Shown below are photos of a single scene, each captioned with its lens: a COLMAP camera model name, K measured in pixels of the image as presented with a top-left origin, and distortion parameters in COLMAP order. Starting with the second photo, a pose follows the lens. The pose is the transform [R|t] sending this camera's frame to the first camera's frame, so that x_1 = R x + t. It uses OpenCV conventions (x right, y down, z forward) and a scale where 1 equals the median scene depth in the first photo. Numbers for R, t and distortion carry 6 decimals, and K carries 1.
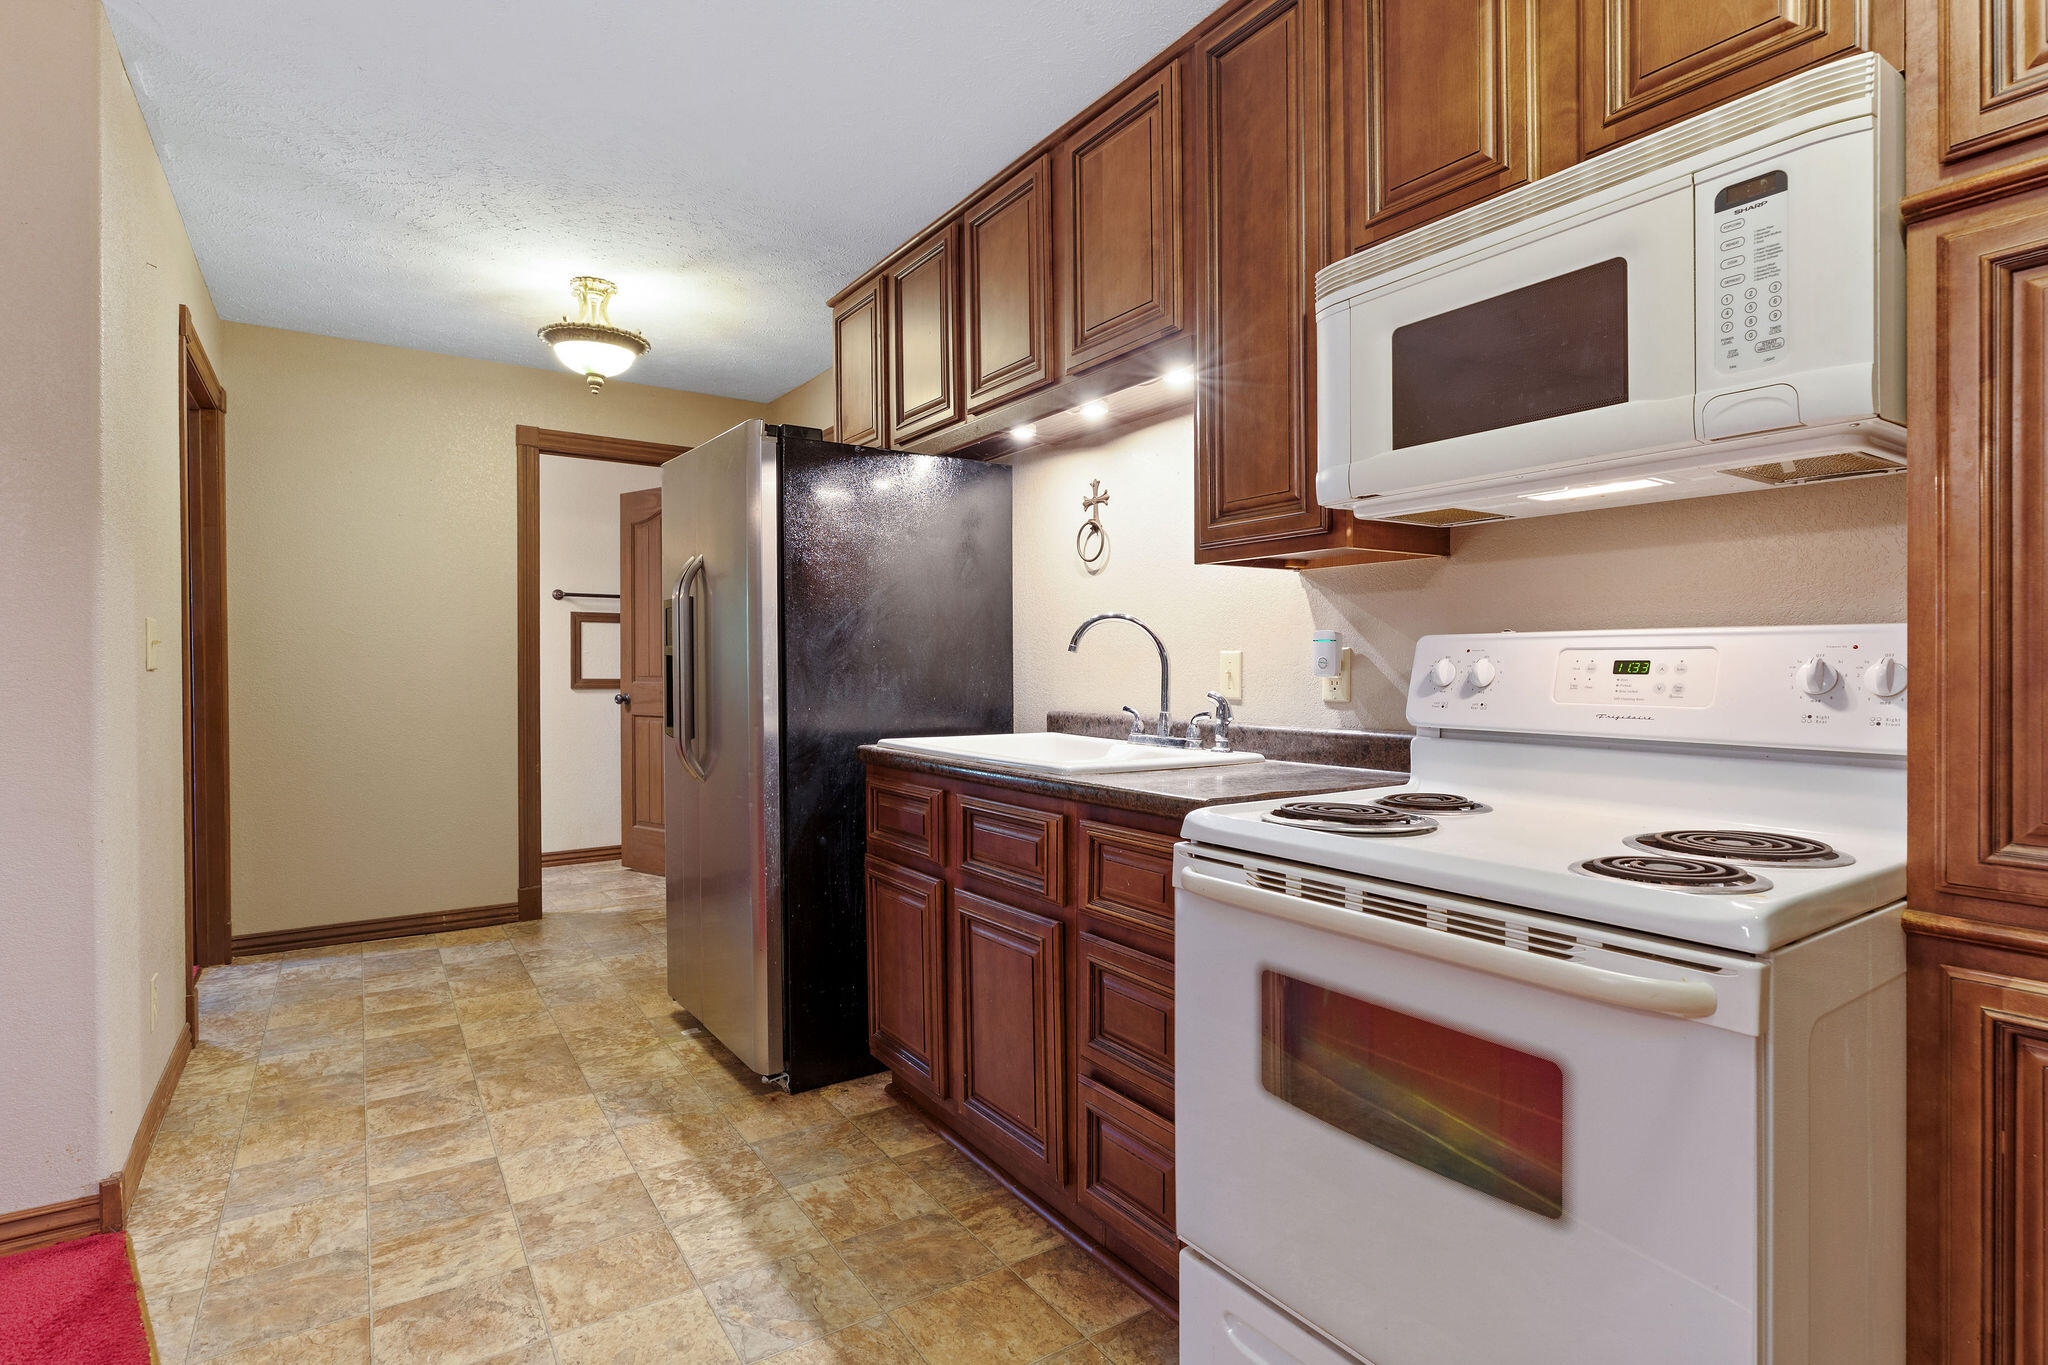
lens RADIAL K [[1012.5, 0, 1023.5], [0, 1012.5, 669.8], [0, 0, 1]] dist [-0.001909, -0.000647]
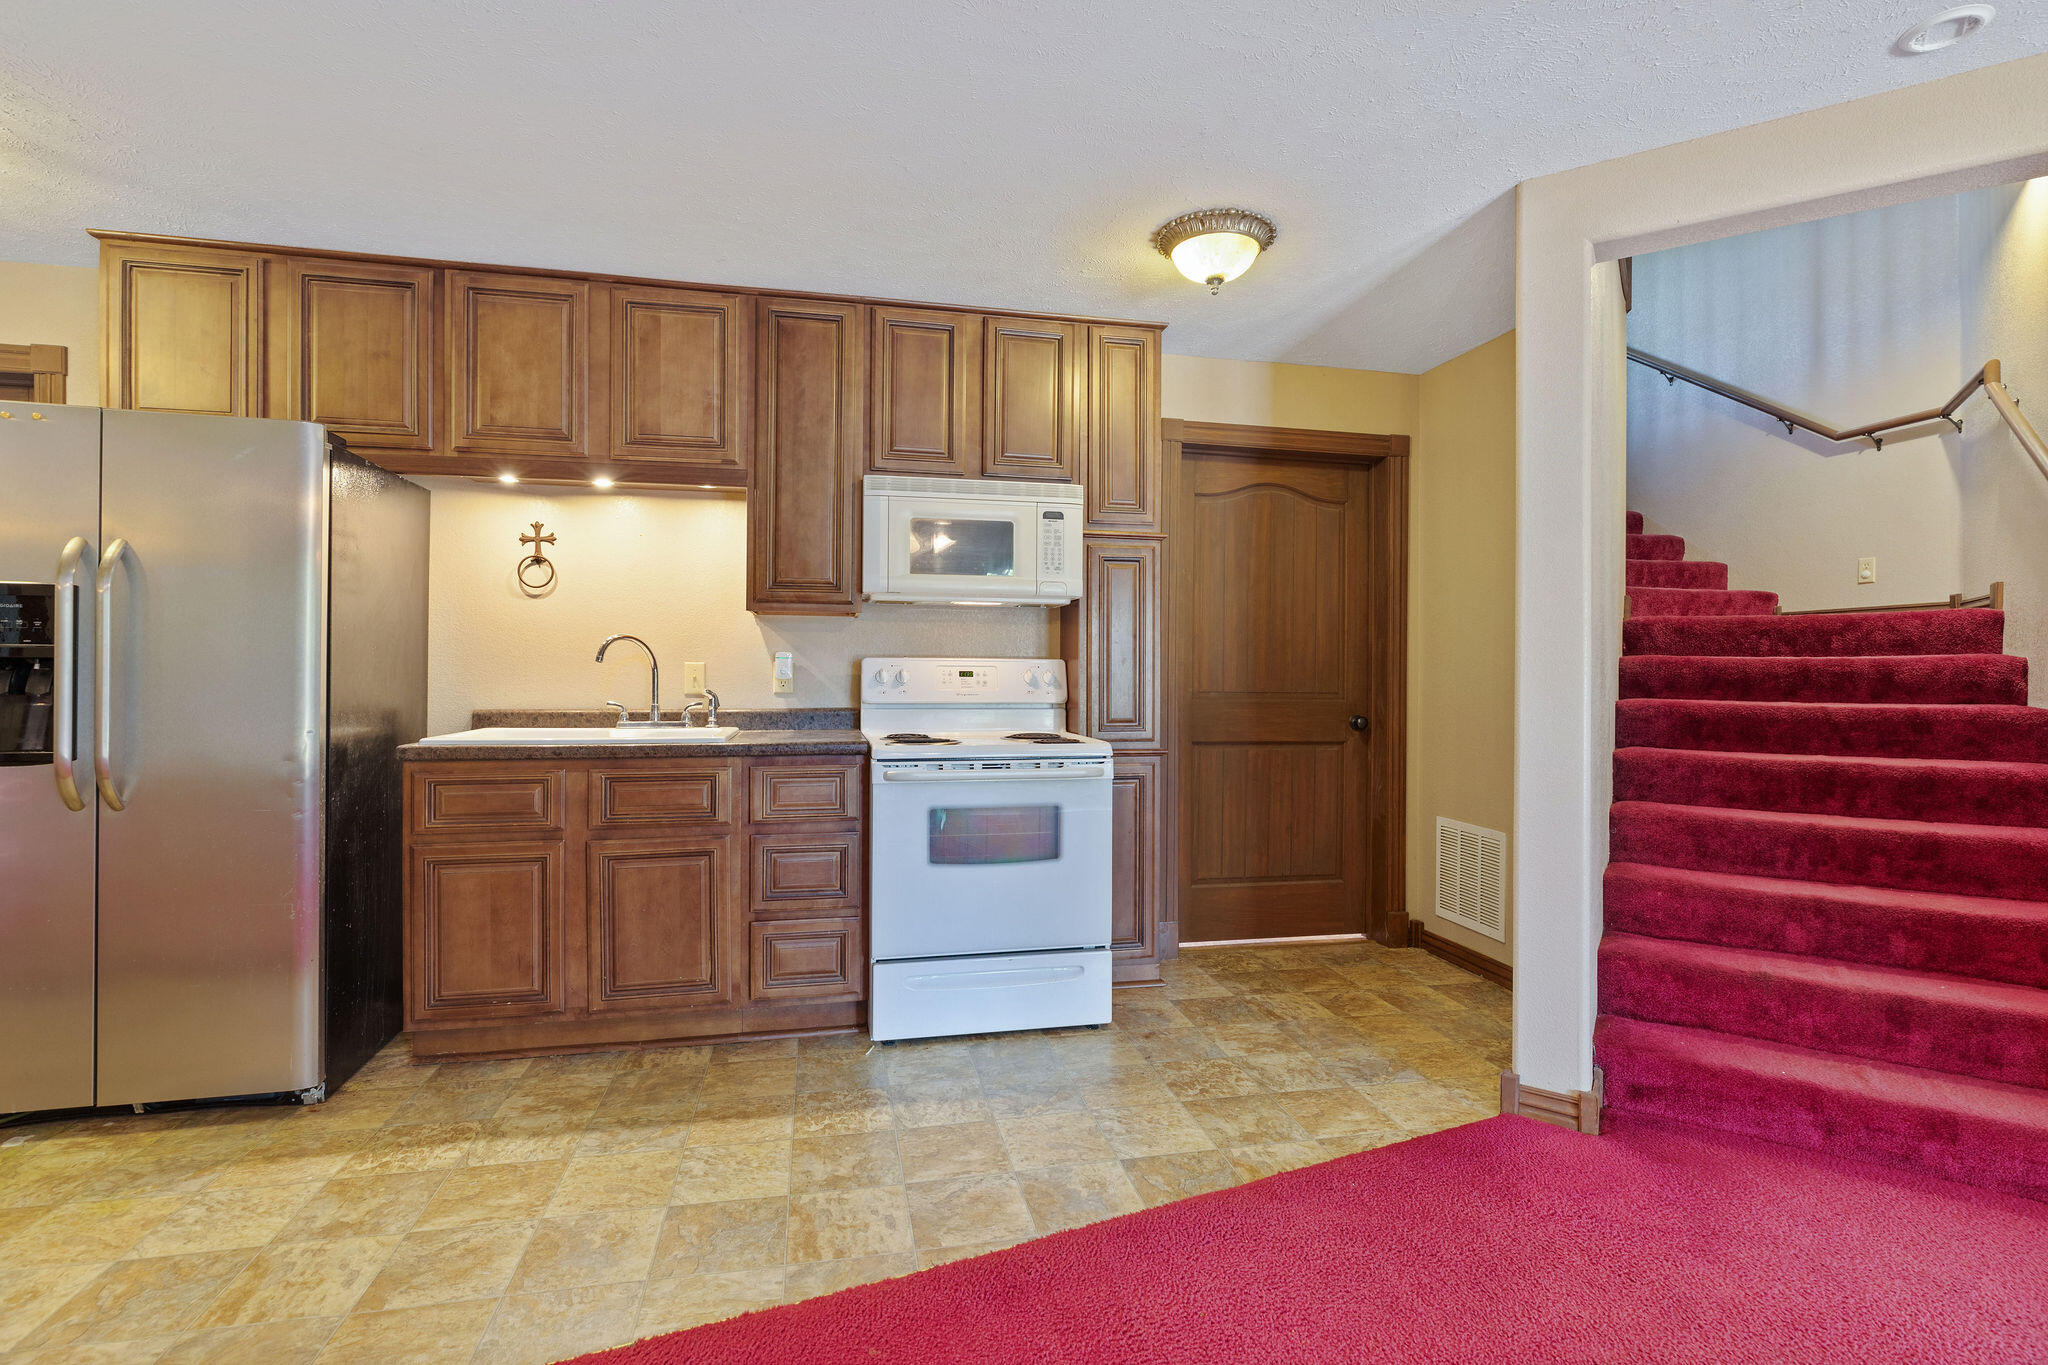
lens RADIAL K [[1012.5, 0, 983.5], [0, 1012.5, 668.6], [0, 0, 1]] dist [-0.001909, -0.000647]
pose [[0.378469, 0.004855, 0.925601, -1.097860], [-0.000934, 0.999988, -0.004864, -0.002776], [-0.925614, 0.000977, 0.378468, 0.027928]]
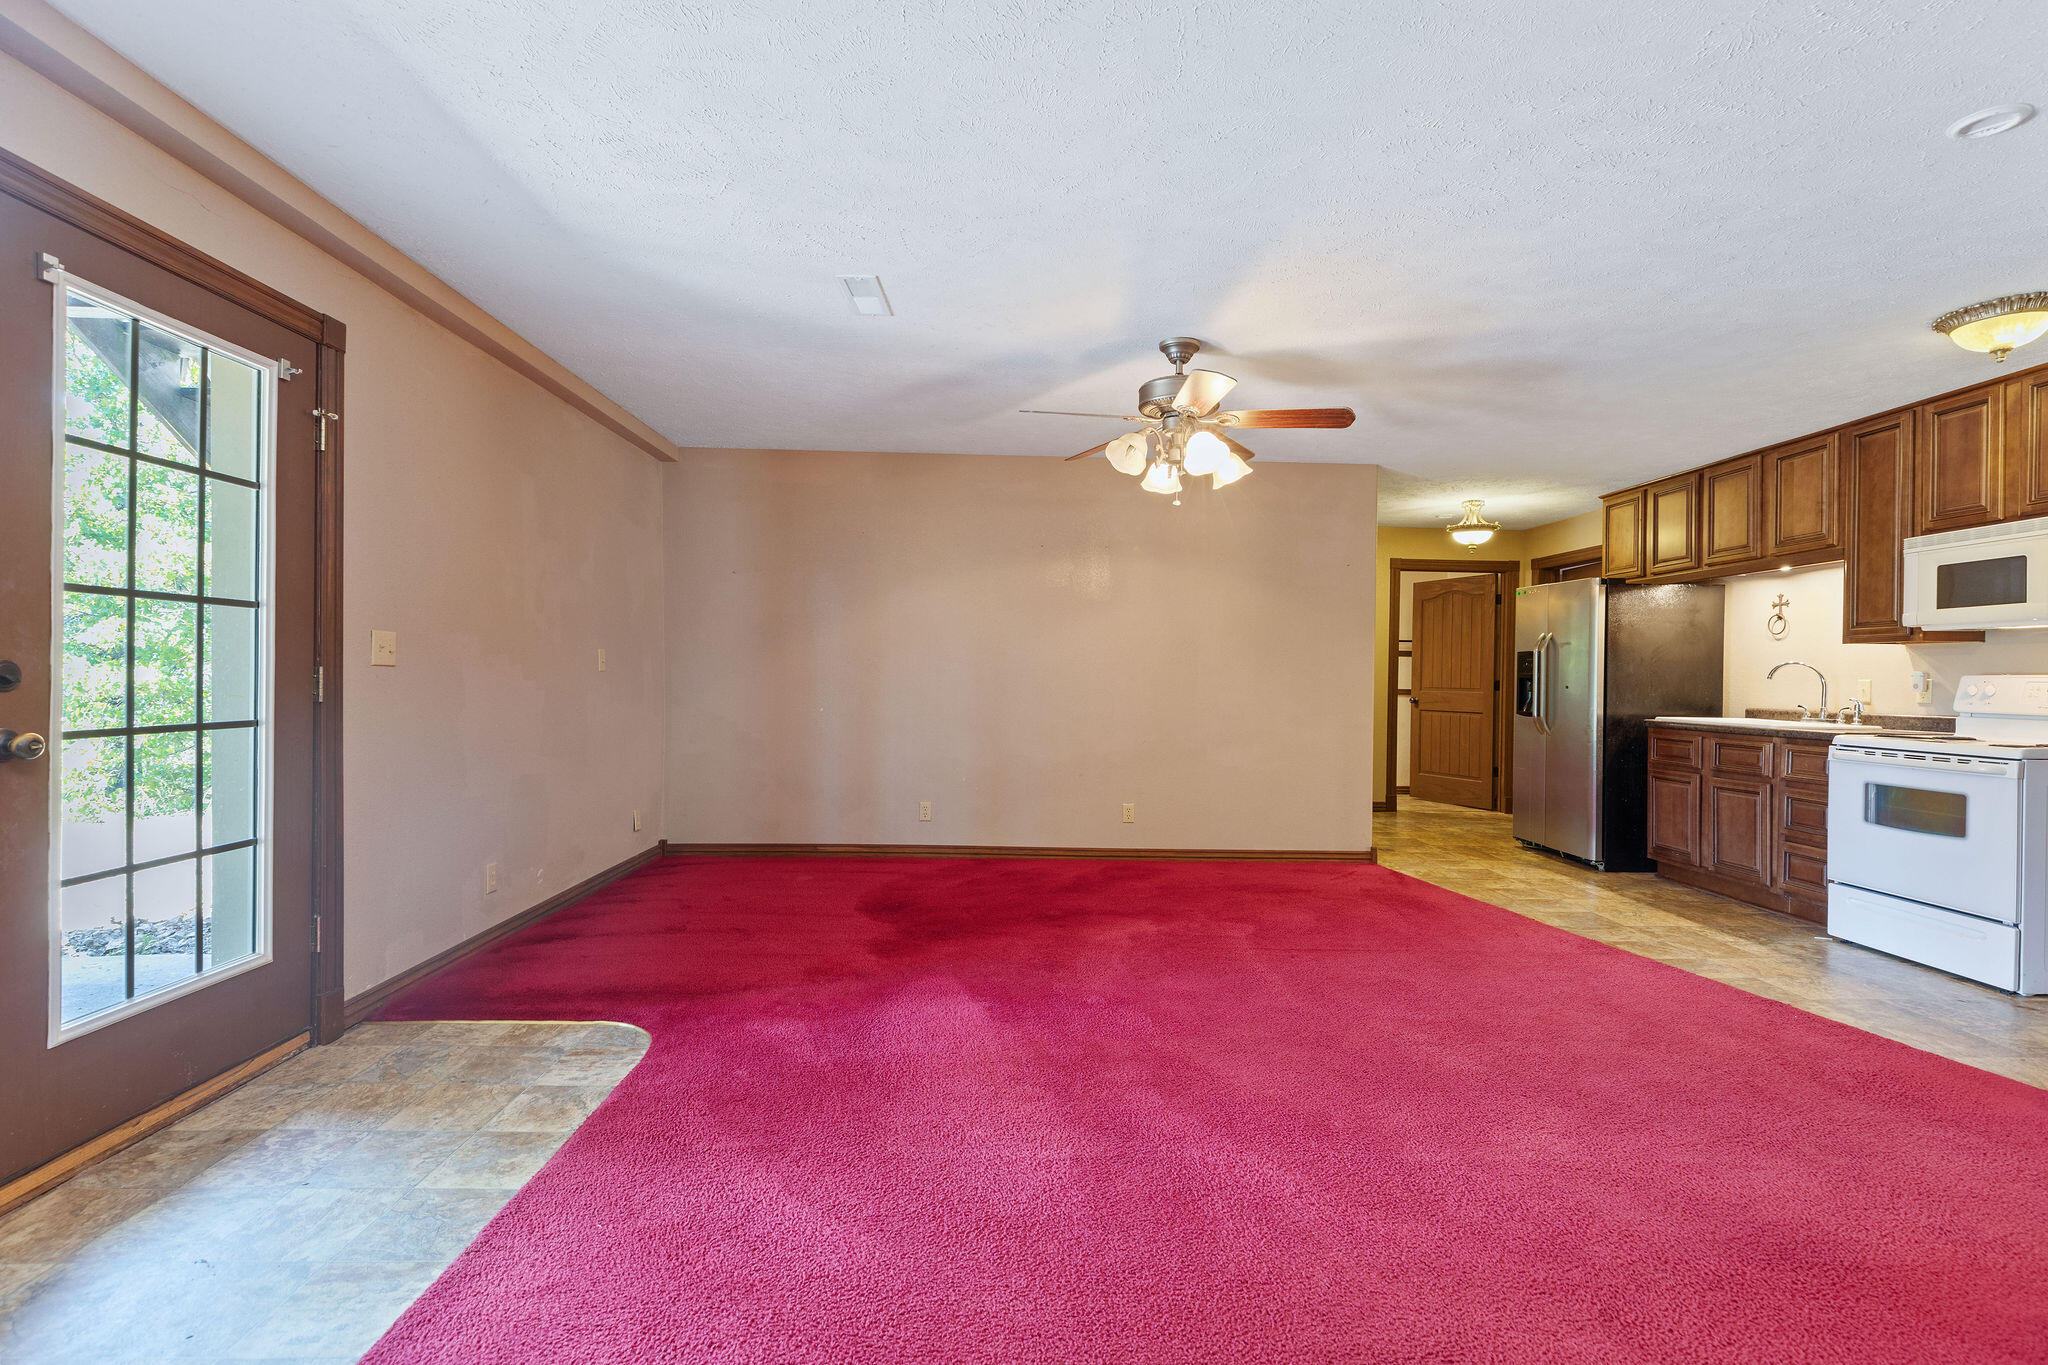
lens RADIAL K [[931.0, 0, 1039.9], [0, 931.0, 682.6], [0, 0, 1]] dist [0.015375, 0.000622]
pose [[0.852158, 0.017084, -0.523006, -0.259218], [-0.018501, 0.999826, 0.002515, 0.015579], [0.522957, 0.007532, 0.852326, -1.740780]]
